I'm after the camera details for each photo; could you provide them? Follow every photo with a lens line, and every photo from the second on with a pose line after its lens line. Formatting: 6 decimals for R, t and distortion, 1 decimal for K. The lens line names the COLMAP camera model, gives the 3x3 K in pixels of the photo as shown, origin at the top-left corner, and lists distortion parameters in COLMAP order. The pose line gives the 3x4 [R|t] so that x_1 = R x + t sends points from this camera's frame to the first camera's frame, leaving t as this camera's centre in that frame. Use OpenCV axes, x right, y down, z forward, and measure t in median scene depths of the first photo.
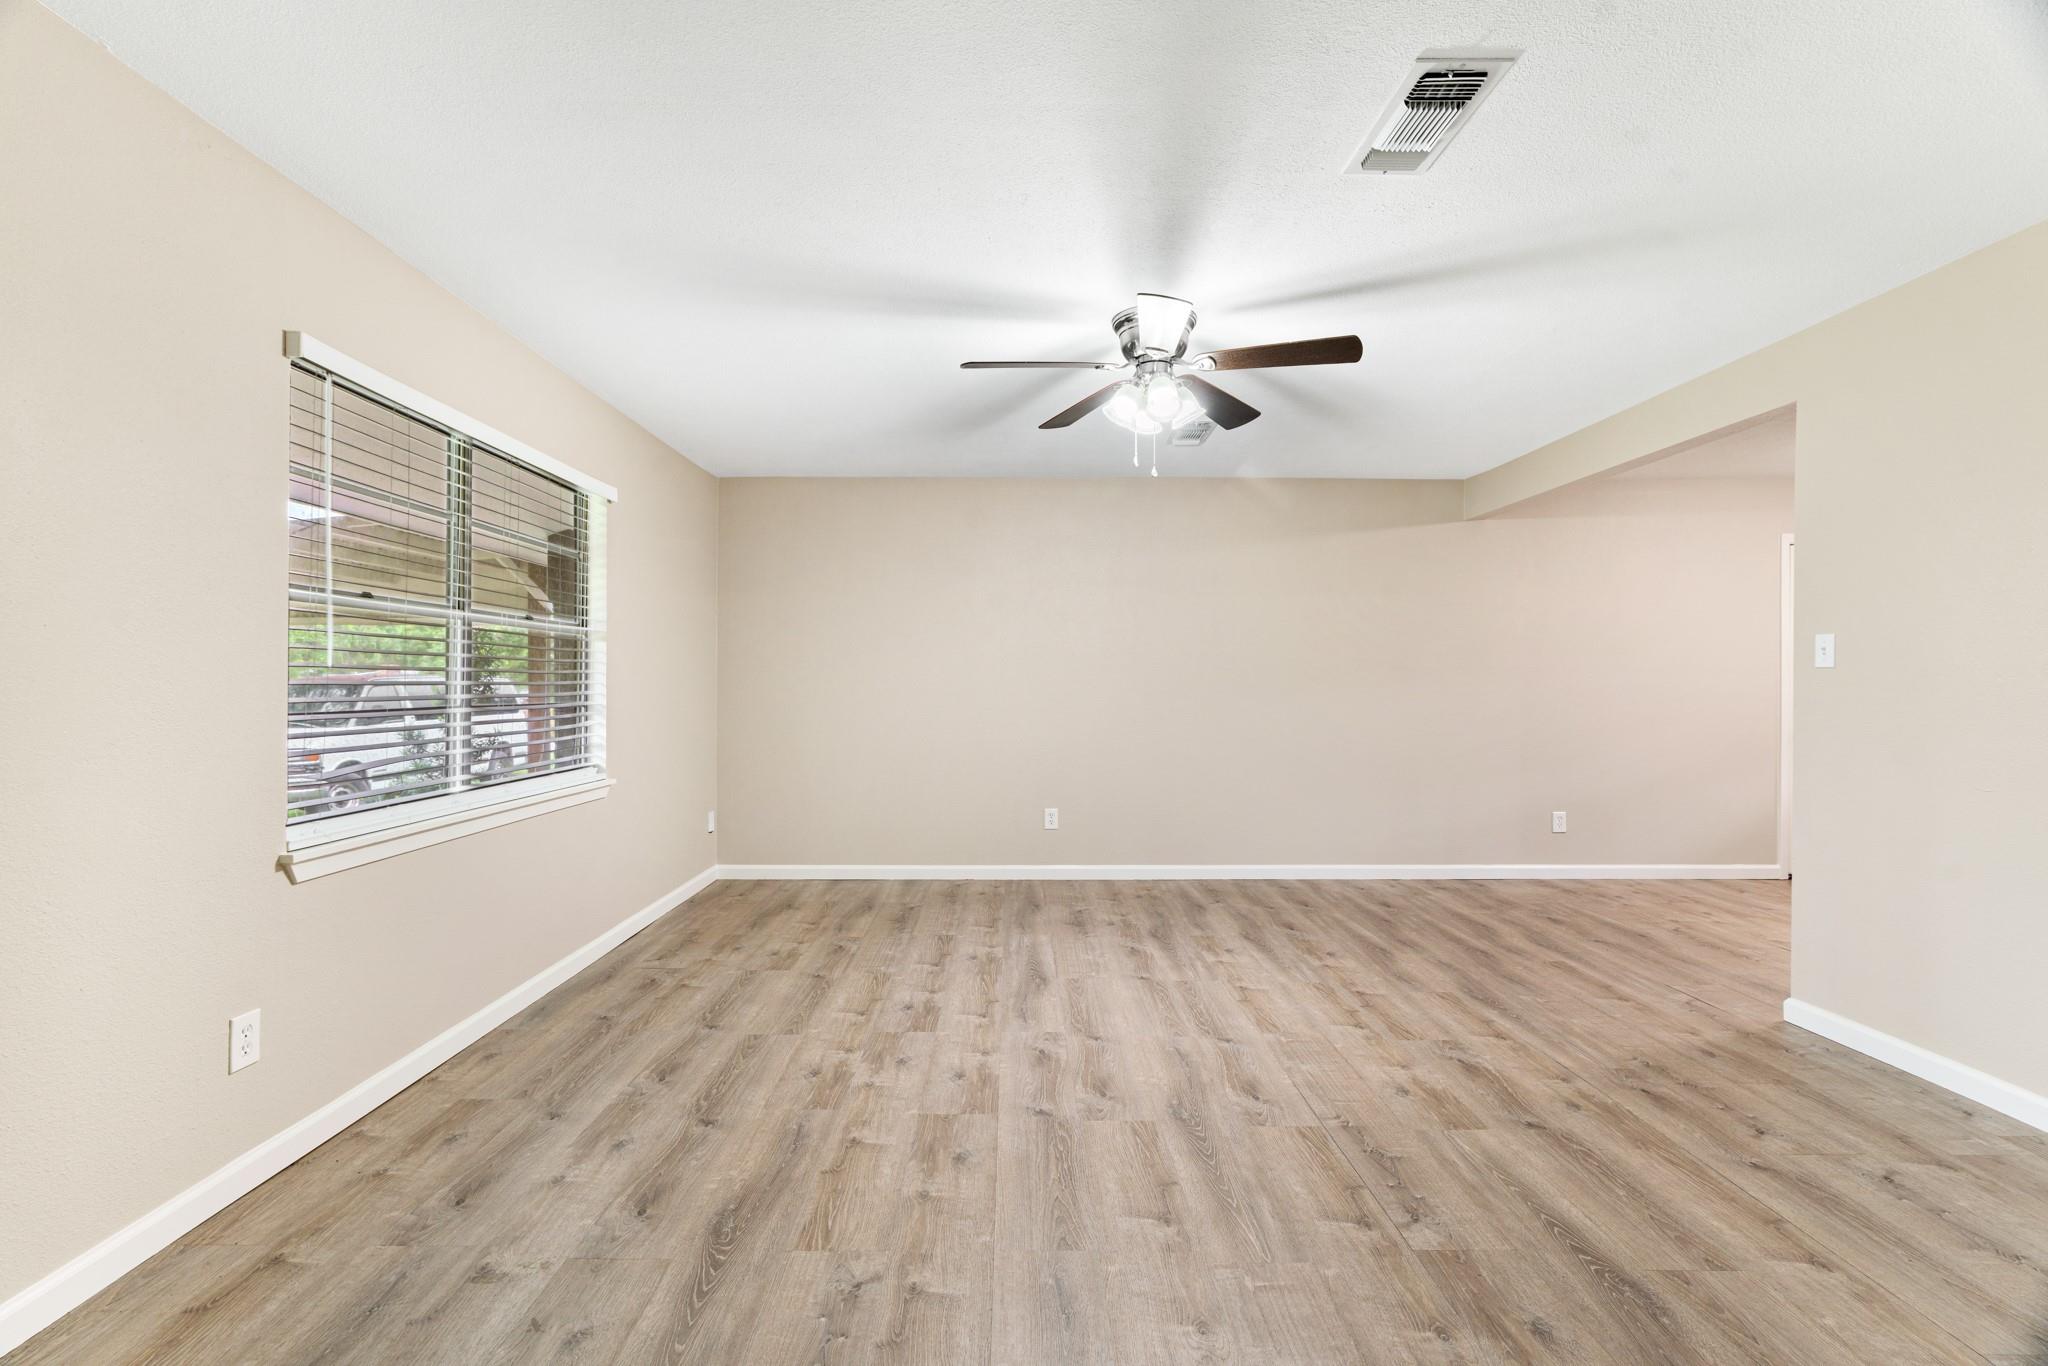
lens RADIAL K [[916.0, 0, 1020.9], [0, 916.0, 673.1], [0, 0, 1]] dist [-0.009616, 0.000702]
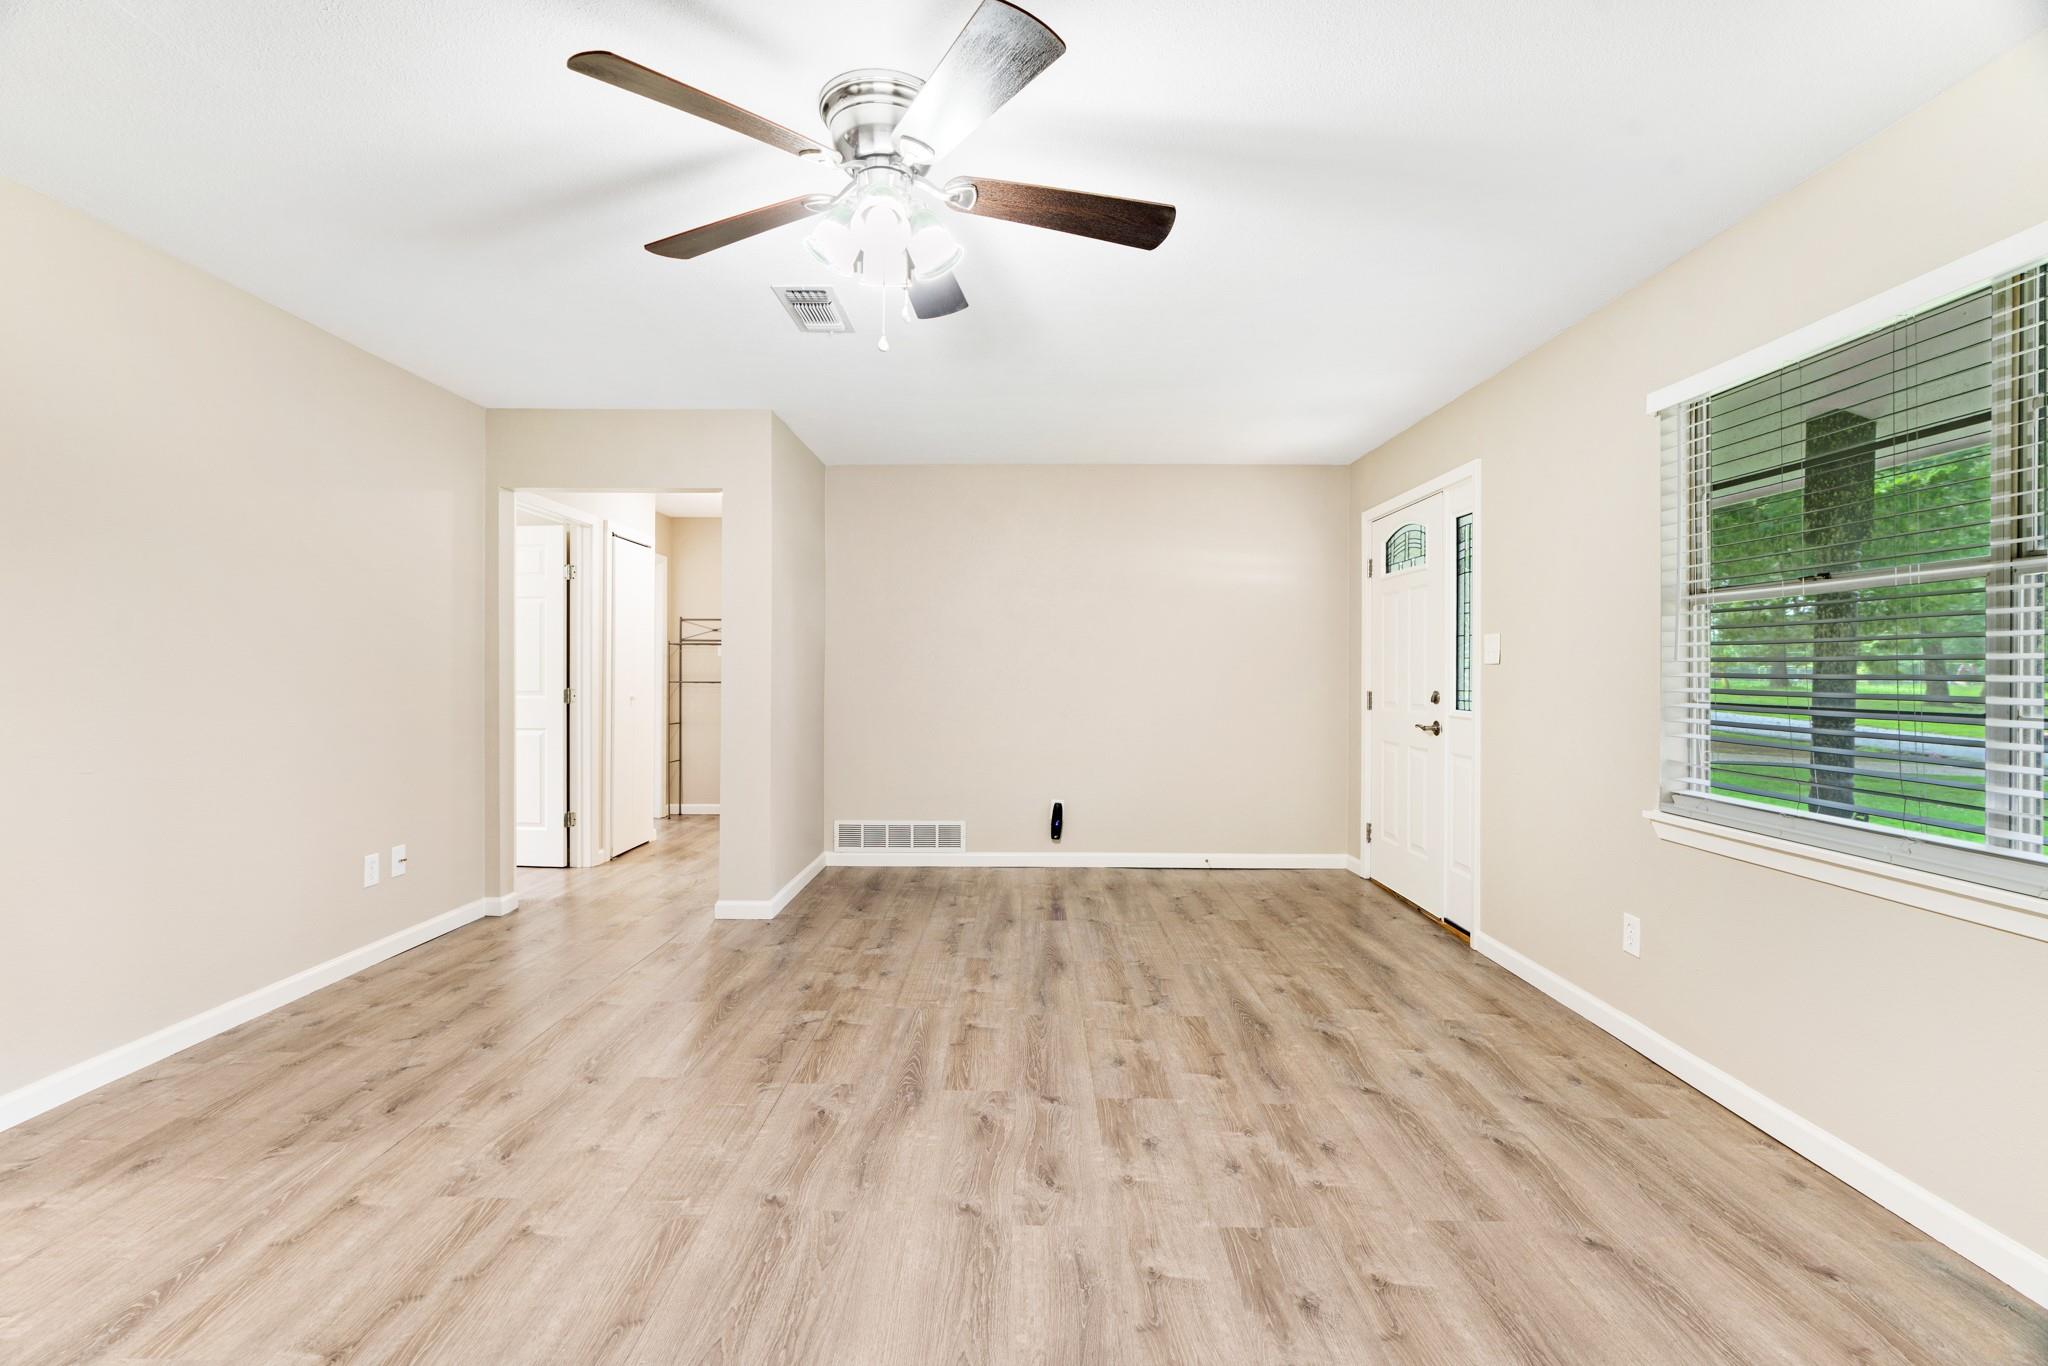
lens RADIAL K [[916.0, 0, 1020.9], [0, 916.0, 673.1], [0, 0, 1]] dist [-0.009616, 0.000702]
pose [[-0.999773, -0.009772, 0.018948, 0.040415], [-0.009892, 0.999932, -0.006215, 0.019723], [-0.018886, -0.006401, -0.999801, 1.932389]]
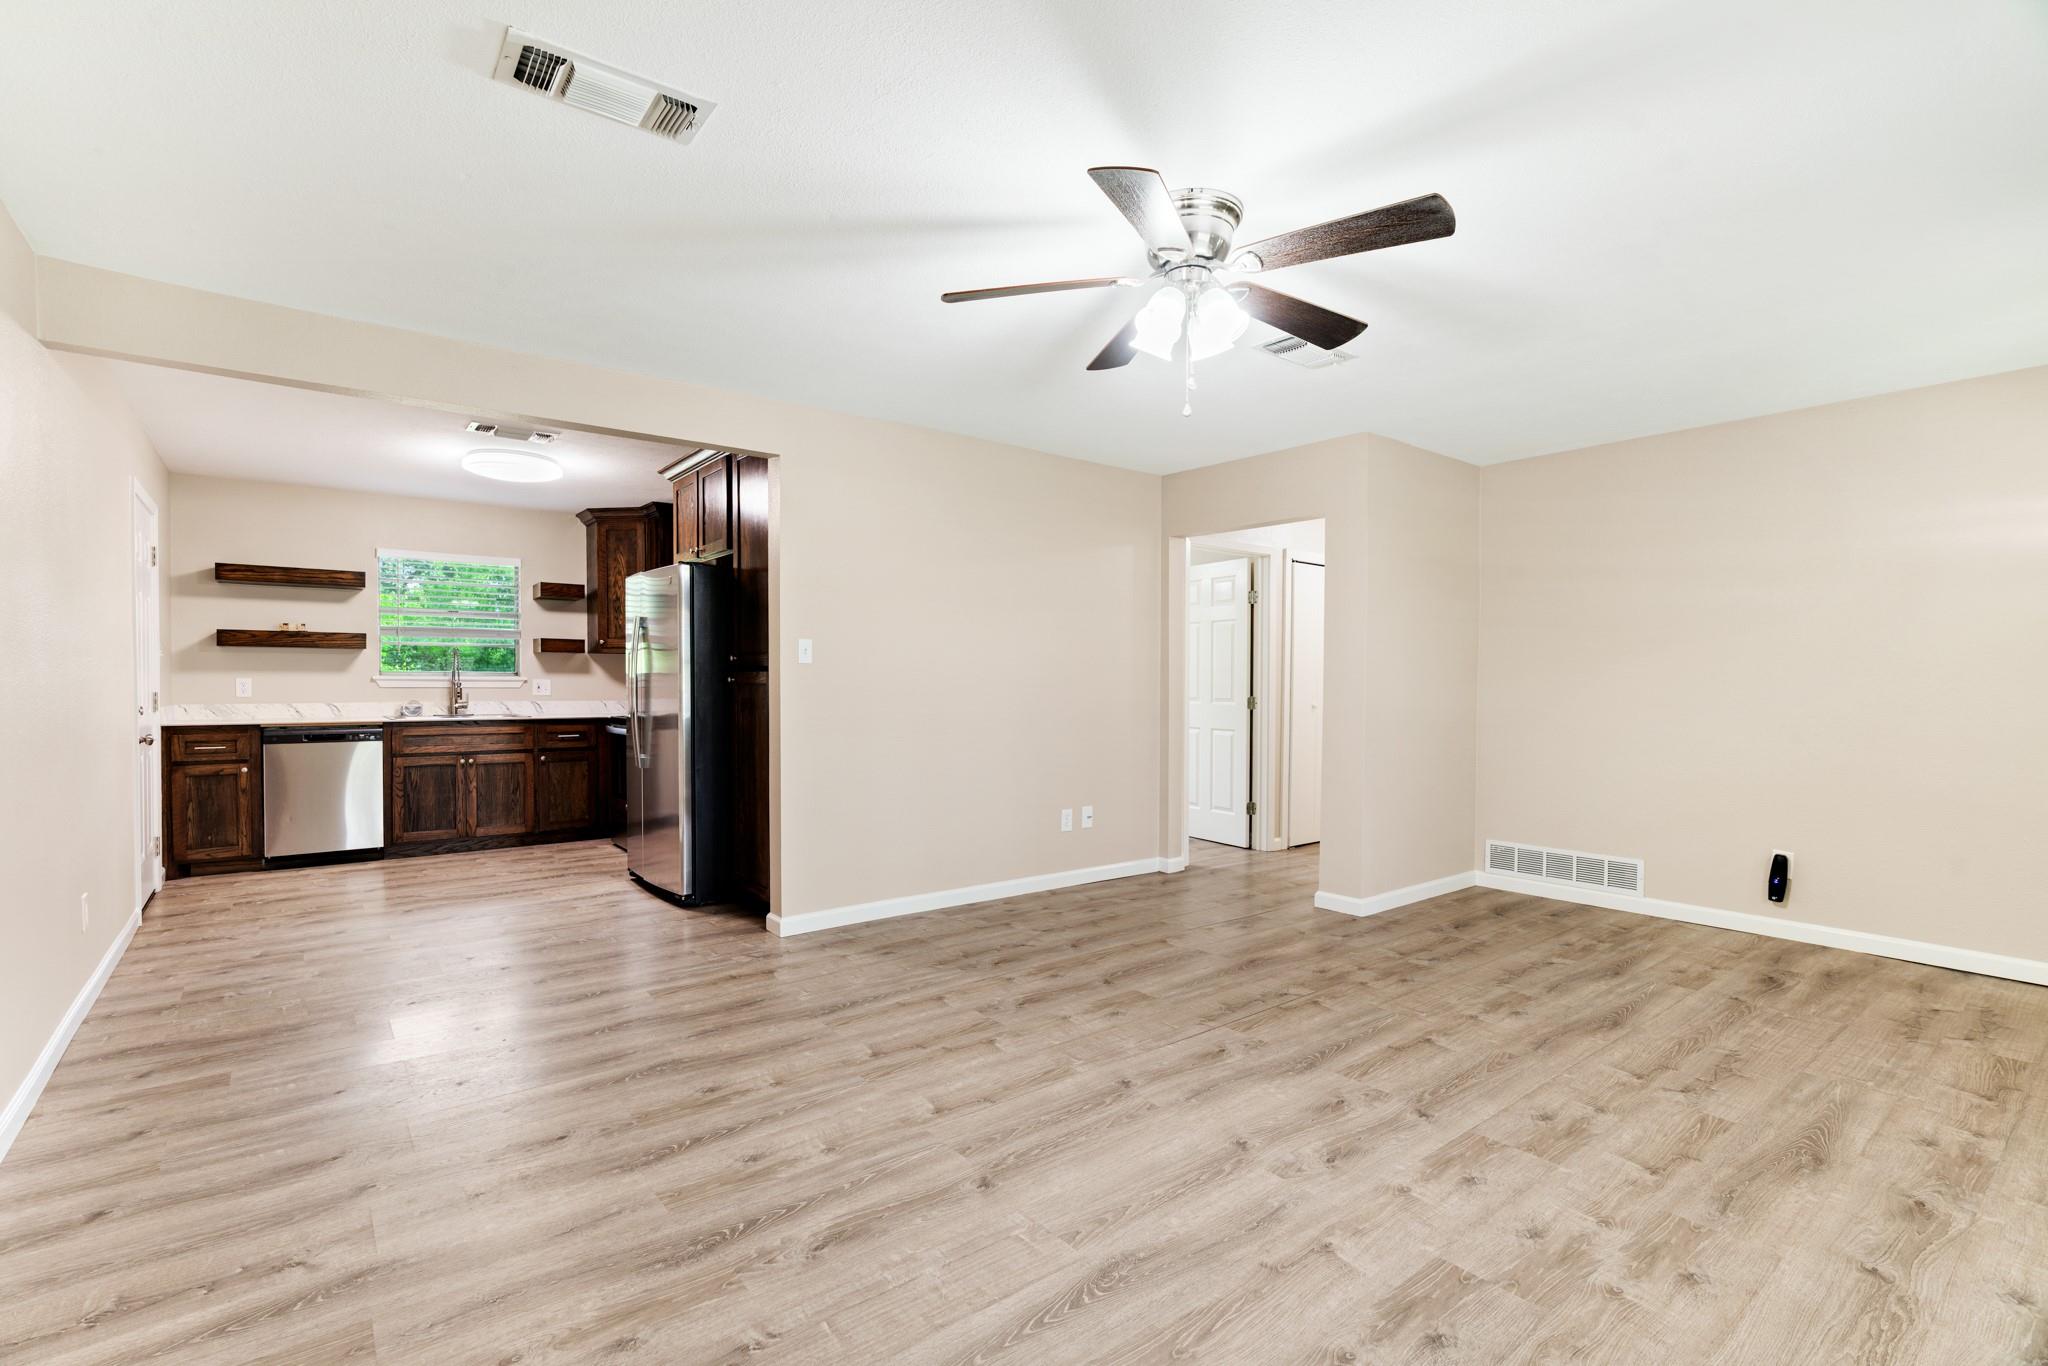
lens RADIAL K [[929.9, 0, 1007.4], [0, 929.9, 687.0], [0, 0, 1]] dist [-0.019041, 0.009935]
pose [[-0.604598, -0.013874, 0.796410, -0.474205], [-0.015532, 0.999864, 0.005627, 0.021652], [-0.796379, -0.008967, -0.604731, 1.890476]]
